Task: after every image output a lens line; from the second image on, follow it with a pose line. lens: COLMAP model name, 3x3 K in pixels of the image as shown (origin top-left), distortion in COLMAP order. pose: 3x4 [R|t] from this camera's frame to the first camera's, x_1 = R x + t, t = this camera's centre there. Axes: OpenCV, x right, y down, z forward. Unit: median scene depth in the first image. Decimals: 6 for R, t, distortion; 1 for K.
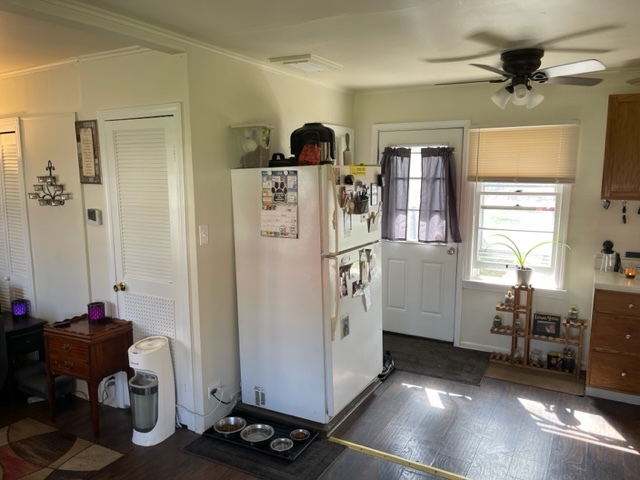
lens RADIAL K [[489.2, 0, 320.6], [0, 489.2, 240.1], [0, 0, 1]] dist [0.034032, -0.050281]
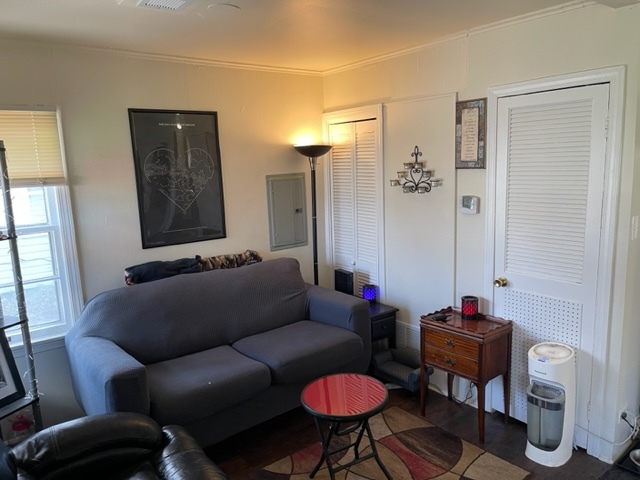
lens RADIAL K [[489.2, 0, 323.2], [0, 489.2, 240.9], [0, 0, 1]] dist [0.034032, -0.050281]
pose [[0.918098, 0.034370, -0.394860, -0.351955], [-0.020910, 0.999046, 0.038341, -0.008845], [0.395801, -0.026944, 0.917941, 0.039078]]
